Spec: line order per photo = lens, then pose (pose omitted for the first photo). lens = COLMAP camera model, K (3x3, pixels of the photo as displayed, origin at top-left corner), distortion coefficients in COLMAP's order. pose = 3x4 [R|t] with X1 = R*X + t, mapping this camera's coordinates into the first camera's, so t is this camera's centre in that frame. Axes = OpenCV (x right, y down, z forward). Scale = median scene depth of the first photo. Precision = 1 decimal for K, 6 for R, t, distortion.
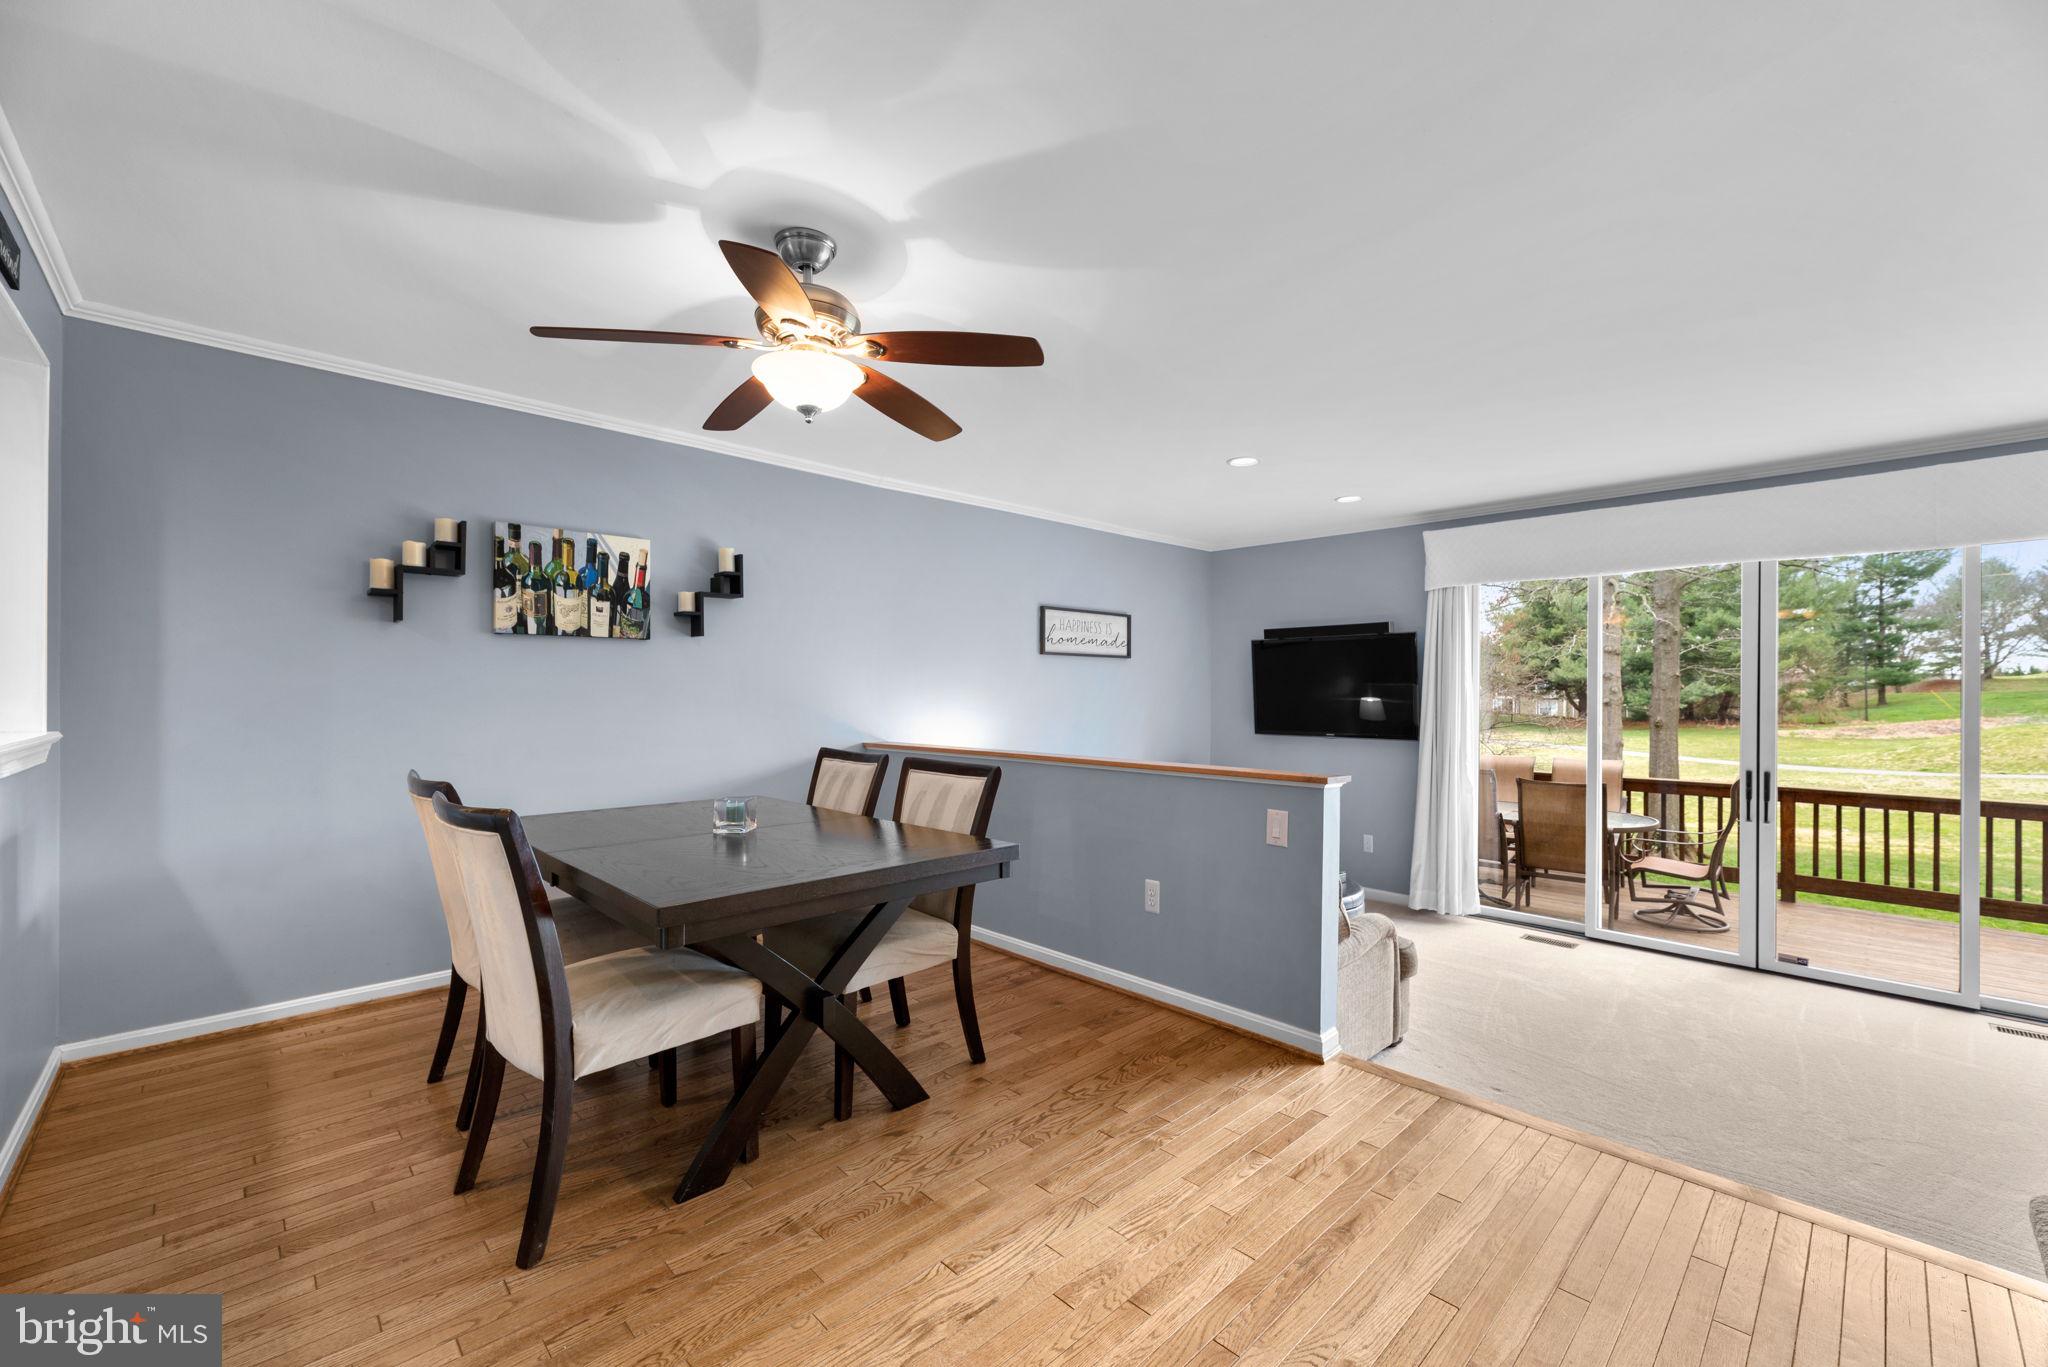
lens RADIAL K [[827.1, 0, 1023.4], [0, 827.1, 695.0], [0, 0, 1]] dist [0.003964, 0.000271]
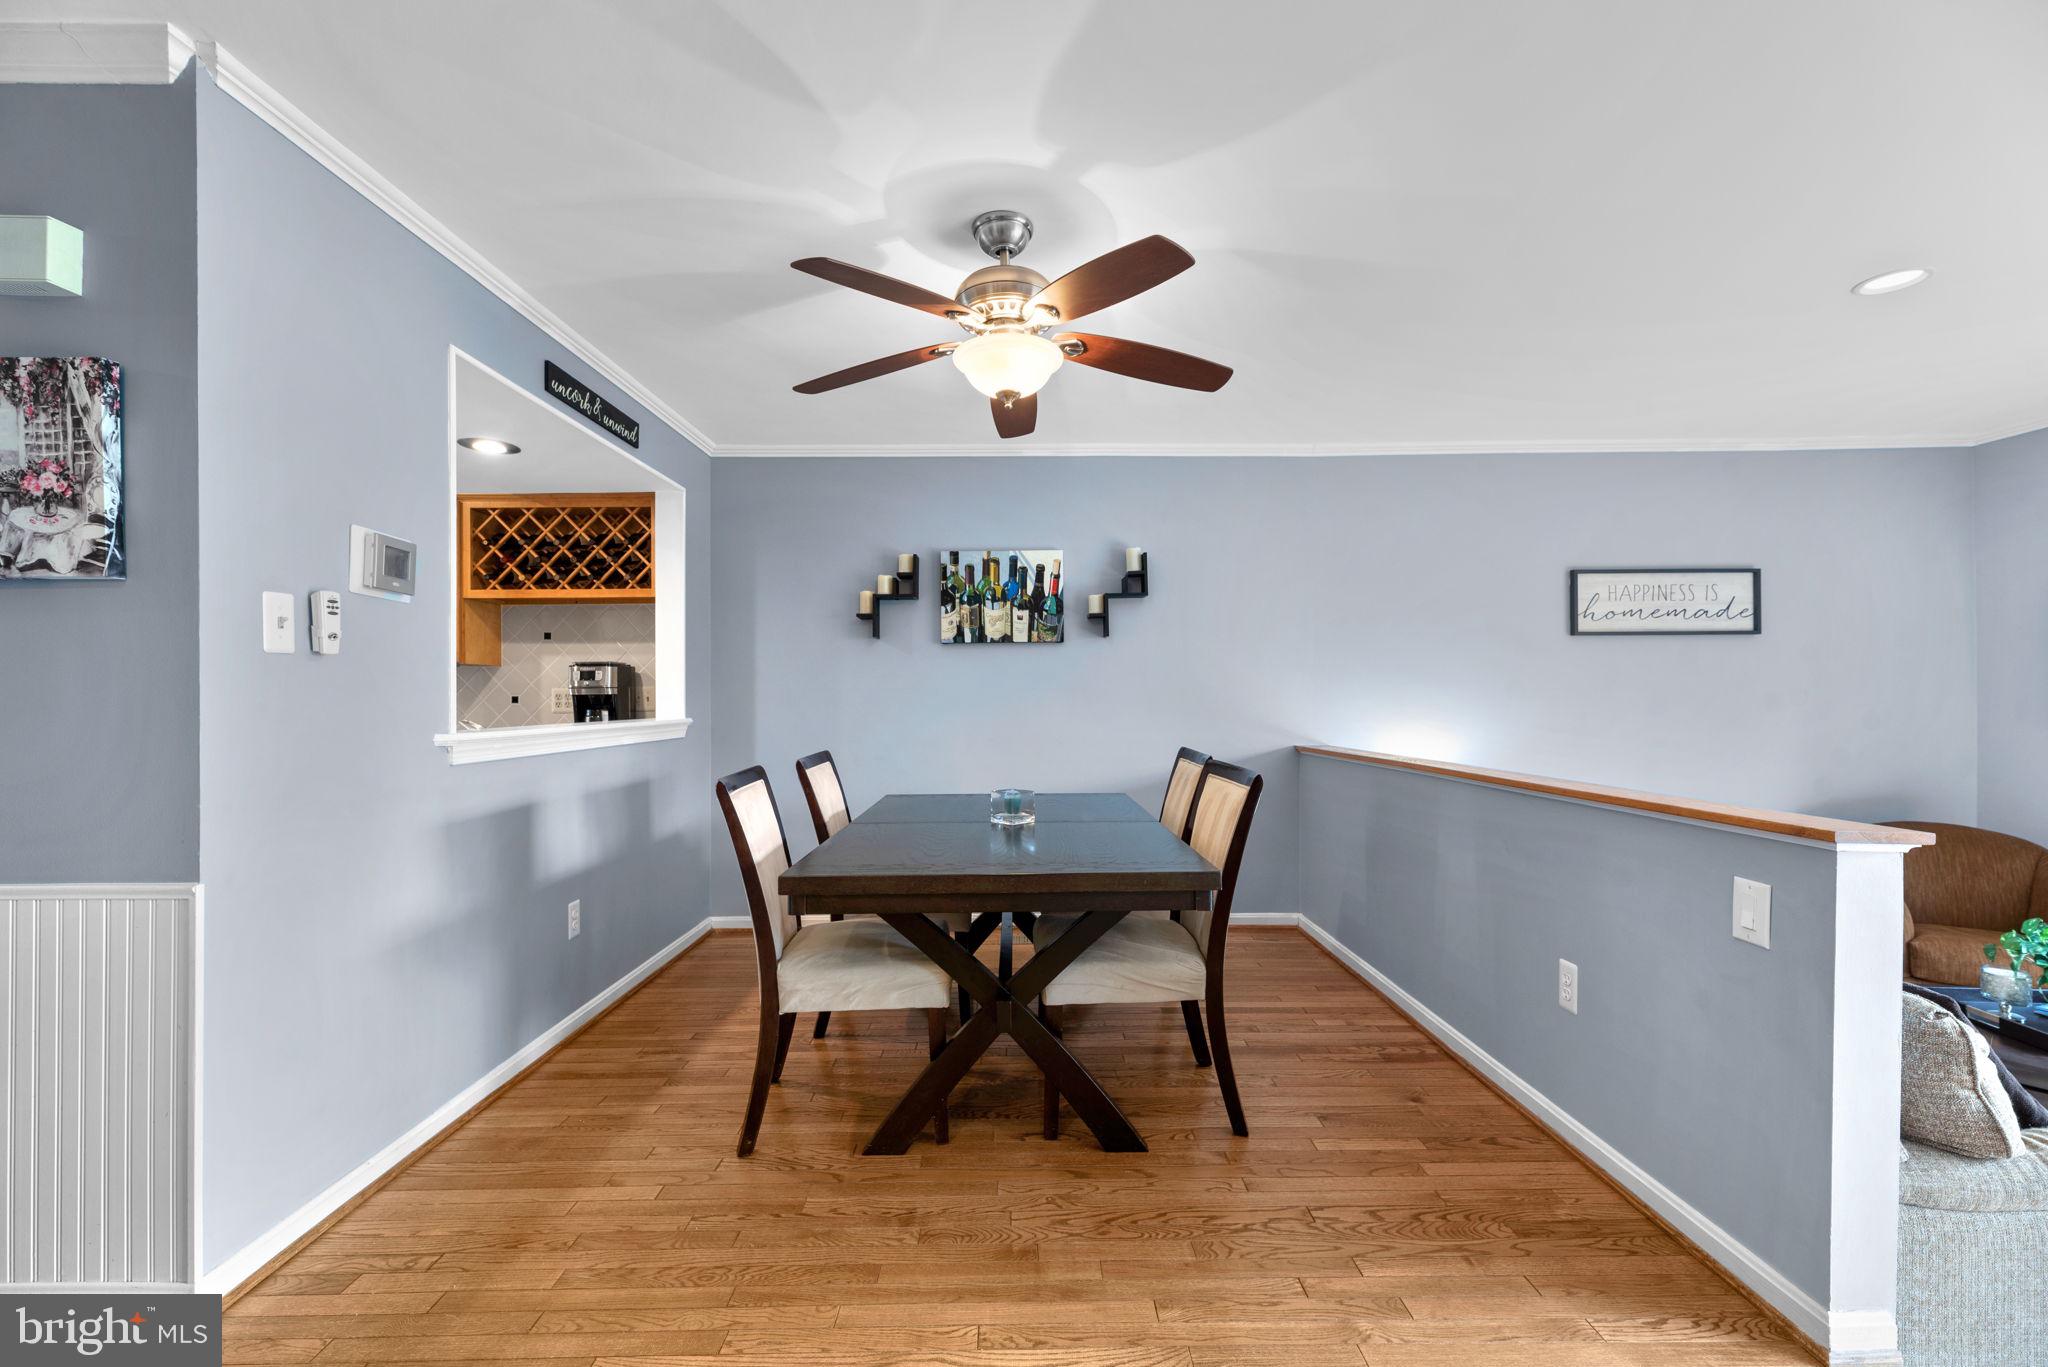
lens RADIAL K [[827.1, 0, 1024.9], [0, 827.1, 696.3], [0, 0, 1]] dist [0.003964, 0.000271]
pose [[0.728513, -0.008093, -0.684984, 0.356501], [0.006294, 0.999967, -0.005120, 0.012529], [0.685003, -0.000582, 0.728540, 0.256216]]
